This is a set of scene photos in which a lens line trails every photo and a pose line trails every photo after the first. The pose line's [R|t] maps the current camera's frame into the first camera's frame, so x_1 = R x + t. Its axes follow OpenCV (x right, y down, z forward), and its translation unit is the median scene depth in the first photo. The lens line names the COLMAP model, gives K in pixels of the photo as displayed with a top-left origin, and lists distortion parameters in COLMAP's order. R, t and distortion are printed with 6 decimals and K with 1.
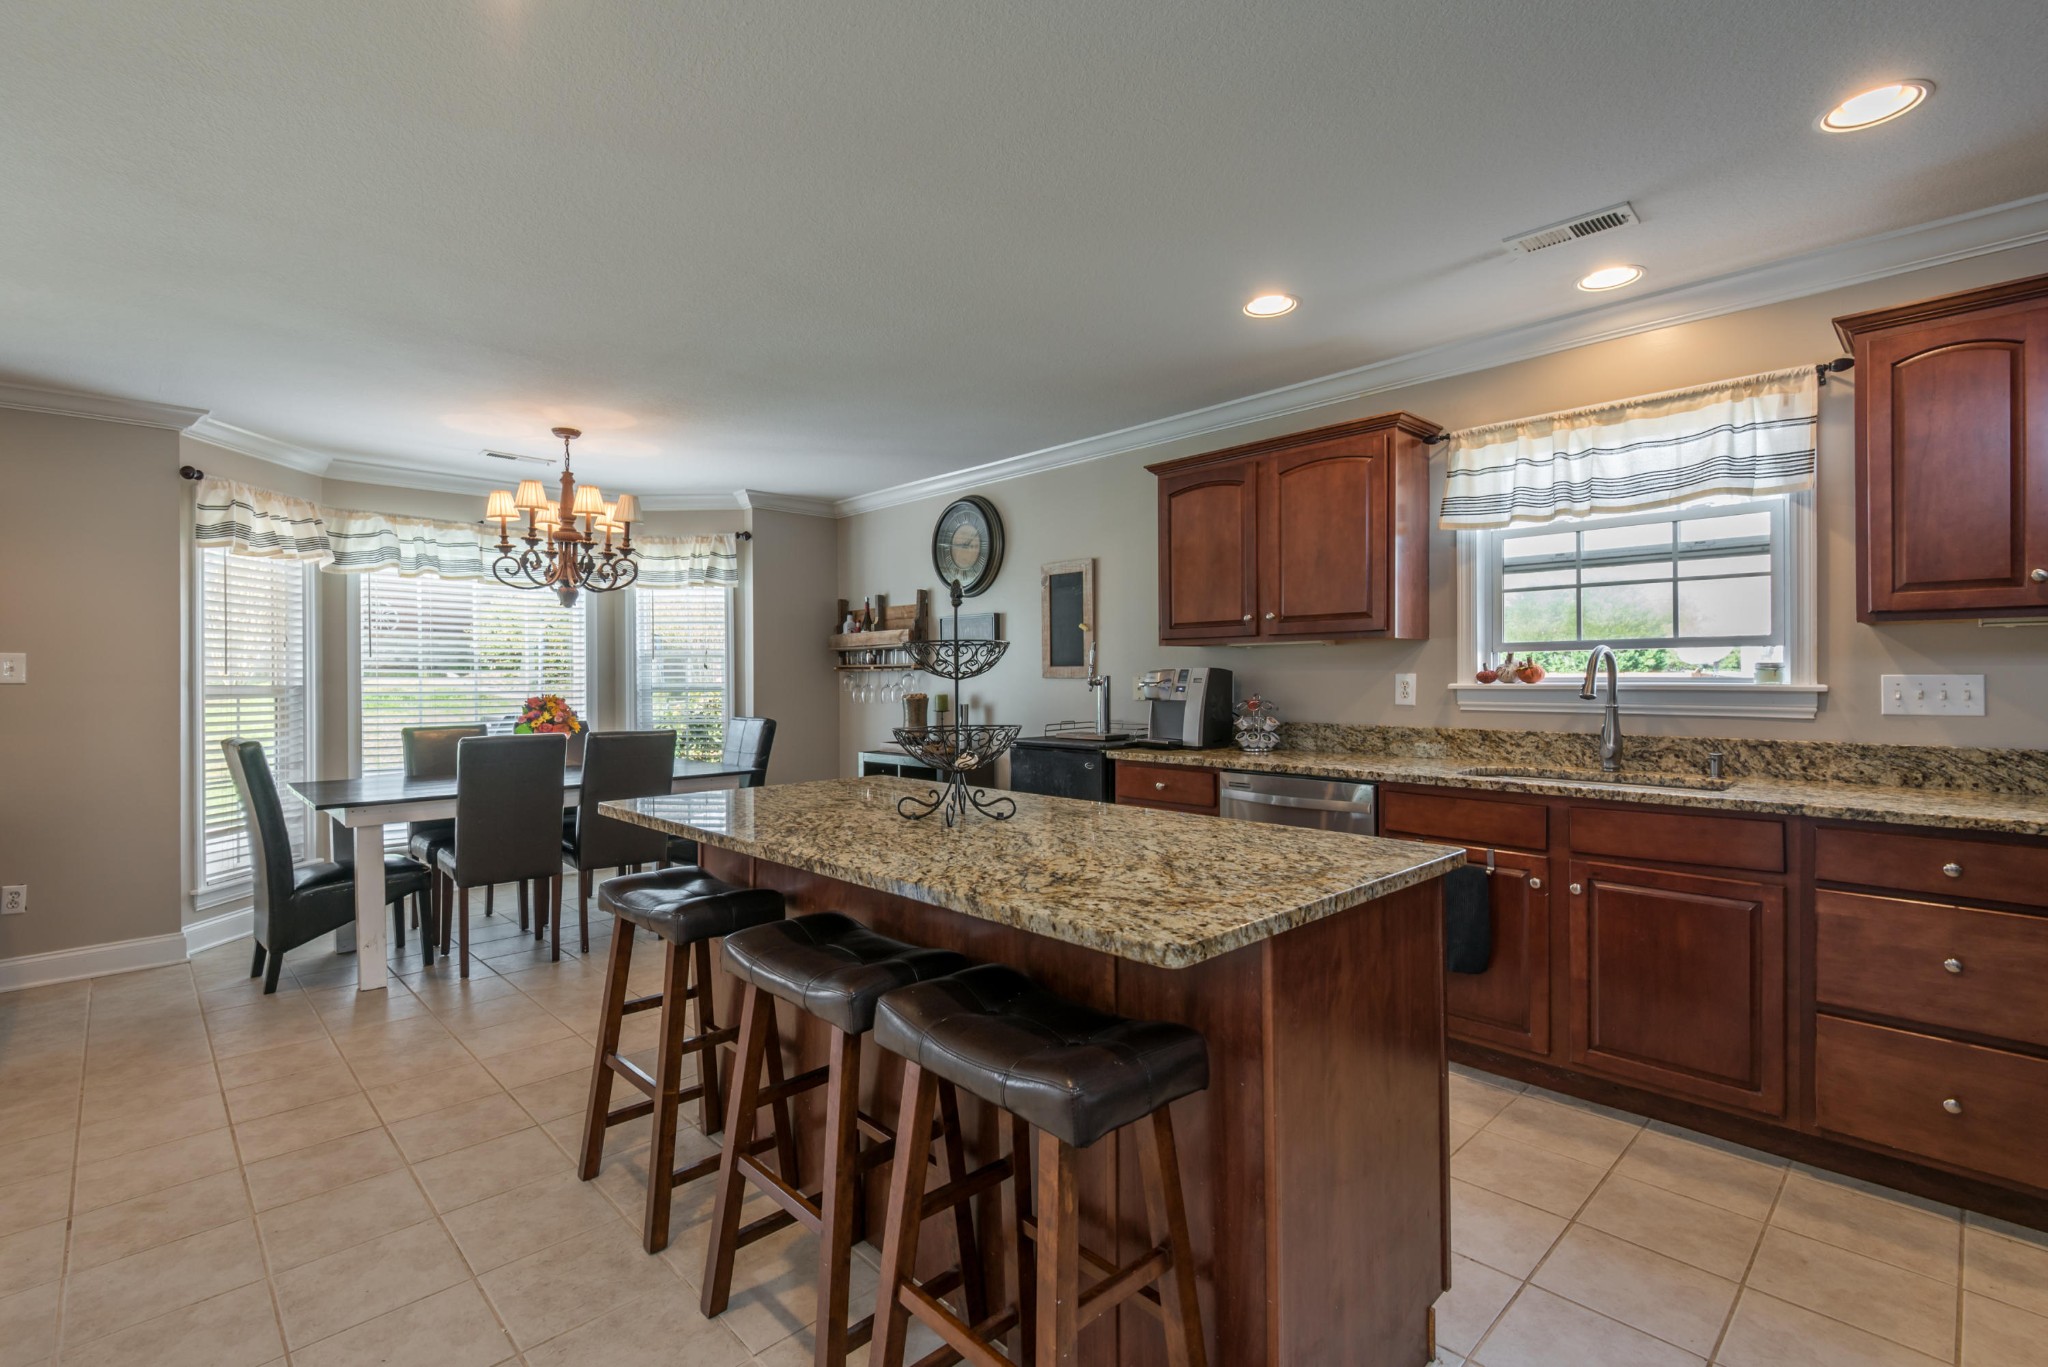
lens RADIAL K [[930.3, 0, 1025.6], [0, 930.3, 678.1], [0, 0, 1]] dist [0.031210, -0.016491]
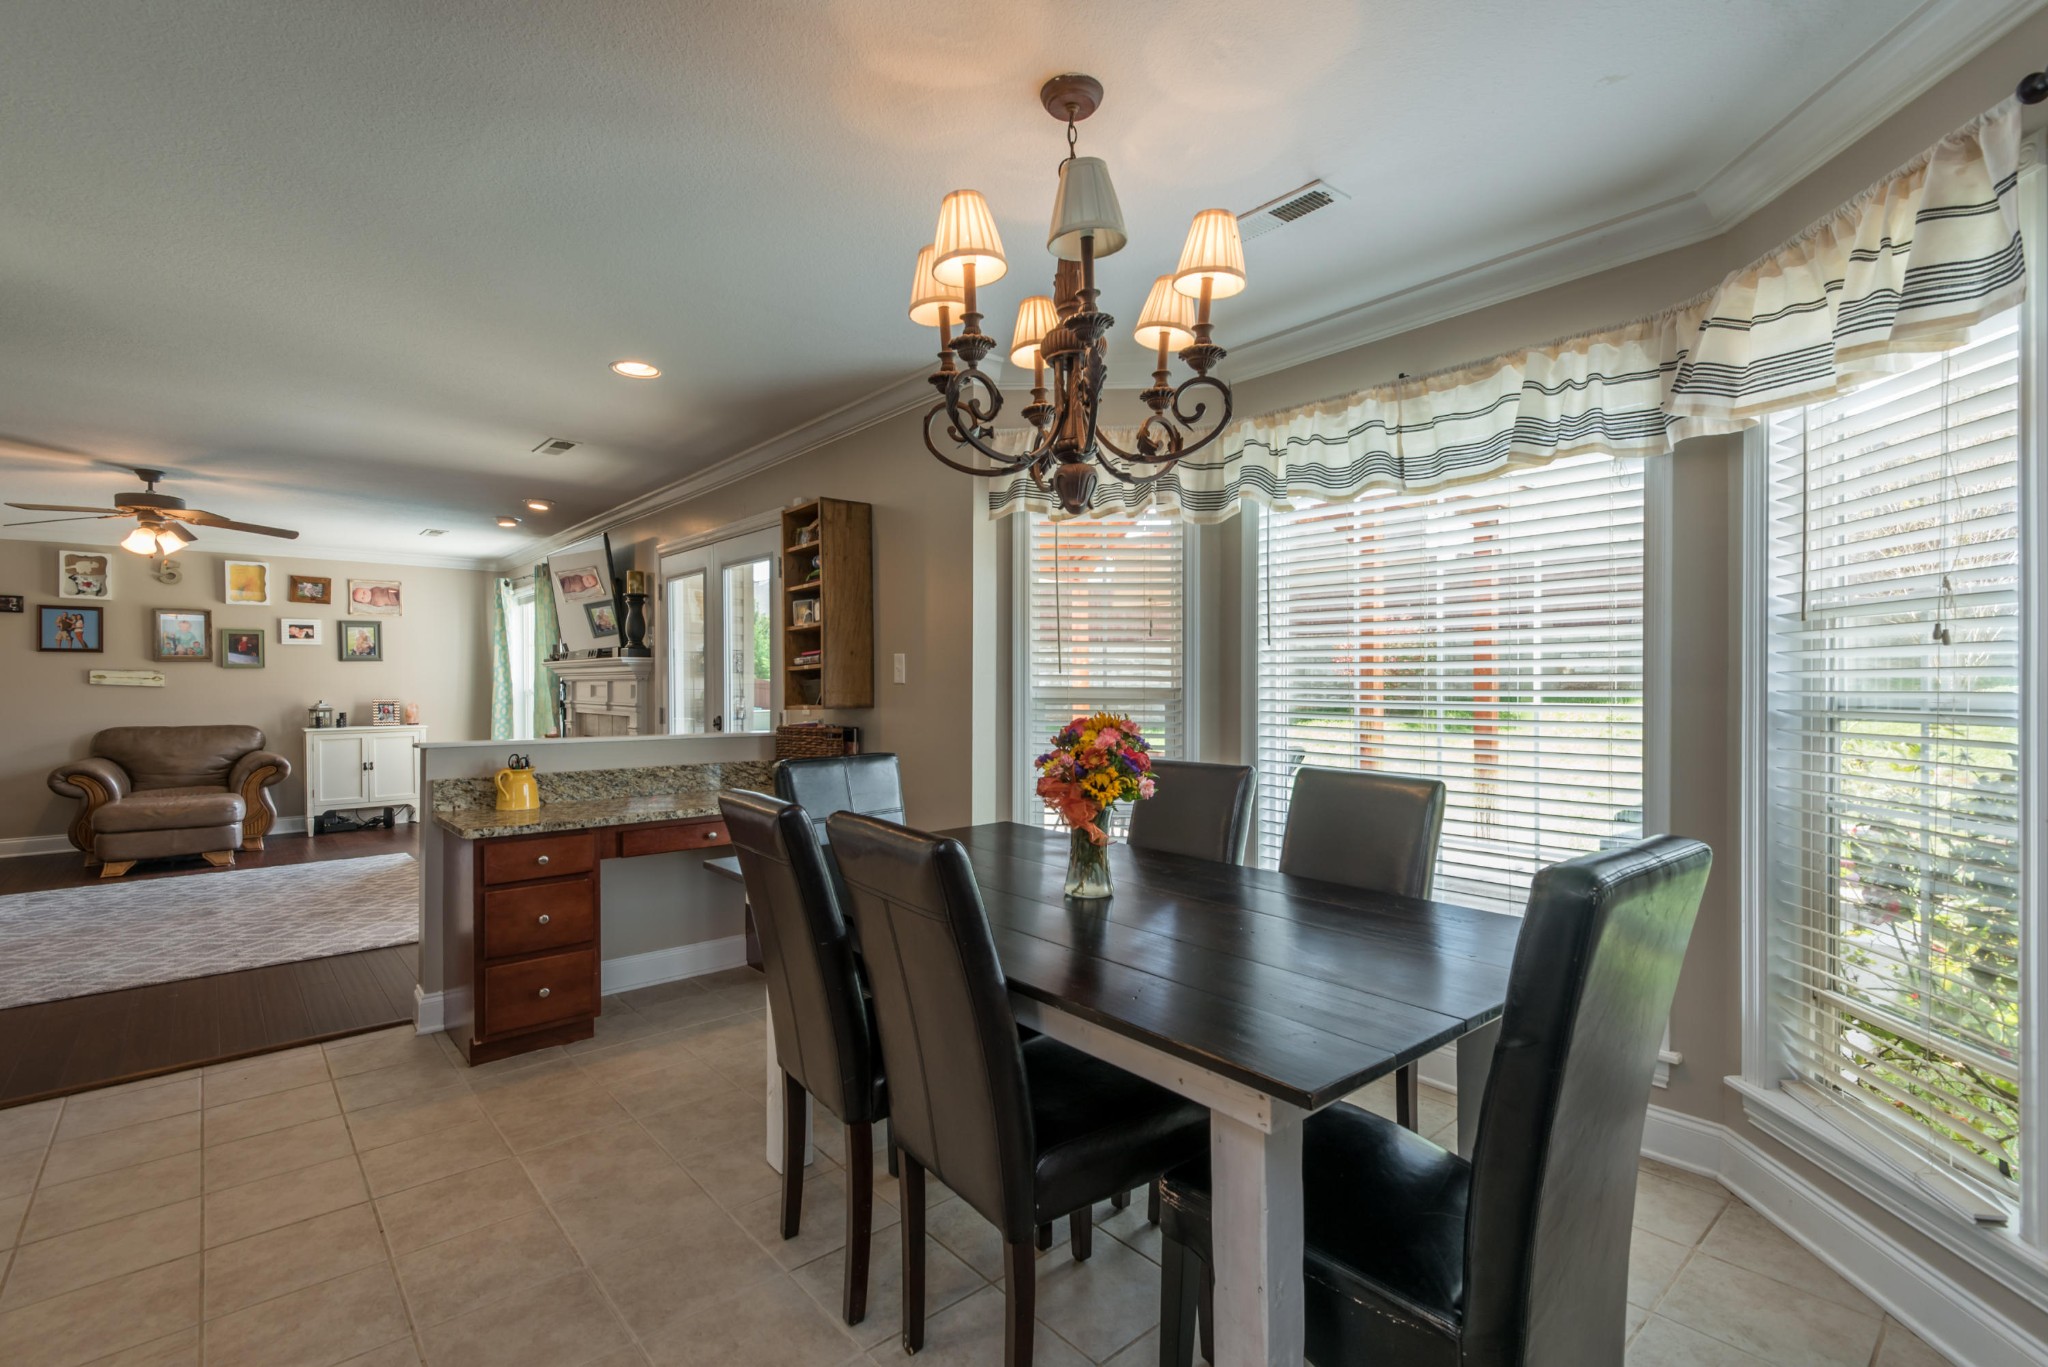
lens RADIAL K [[925.1, 0, 1019.1], [0, 925.1, 690.3], [0, 0, 1]] dist [0.033282, -0.016814]
pose [[-0.051339, 0.014938, -0.998570, -0.057231], [0.003162, 0.999886, 0.014795, -0.001046], [0.998676, -0.002398, -0.051380, 0.906393]]
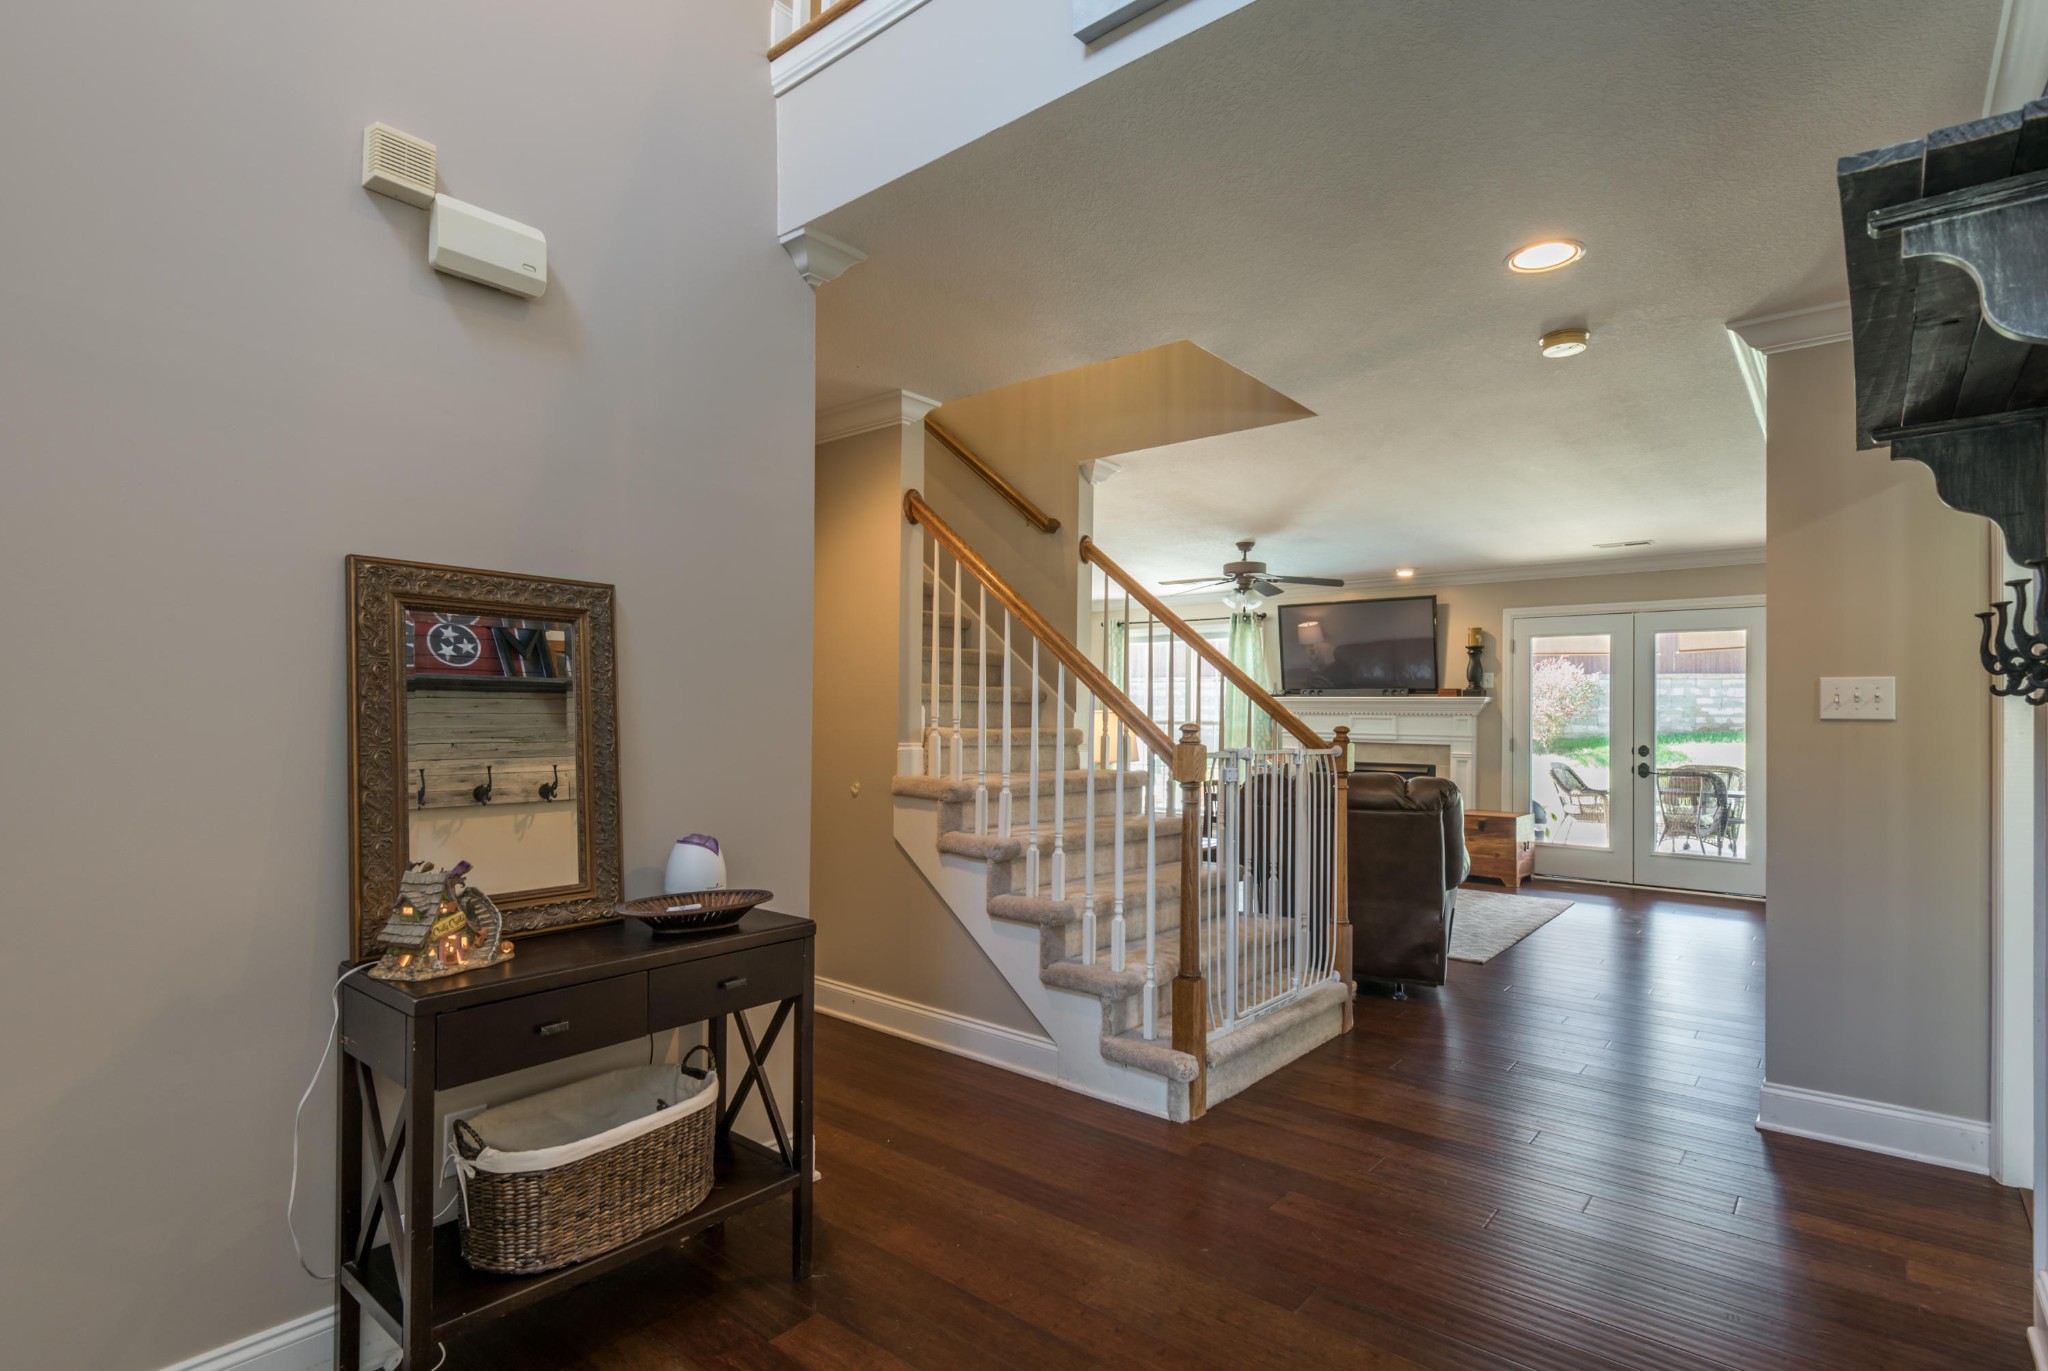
lens RADIAL K [[1007.7, 0, 1008.7], [0, 1007.7, 708.2], [0, 0, 1]] dist [0.017173, -0.010970]
pose [[0.104857, 0.001416, -0.994486, 0.301992], [-0.014824, 0.999890, -0.000139, 0.001430], [0.994377, 0.014757, 0.104867, -0.578366]]
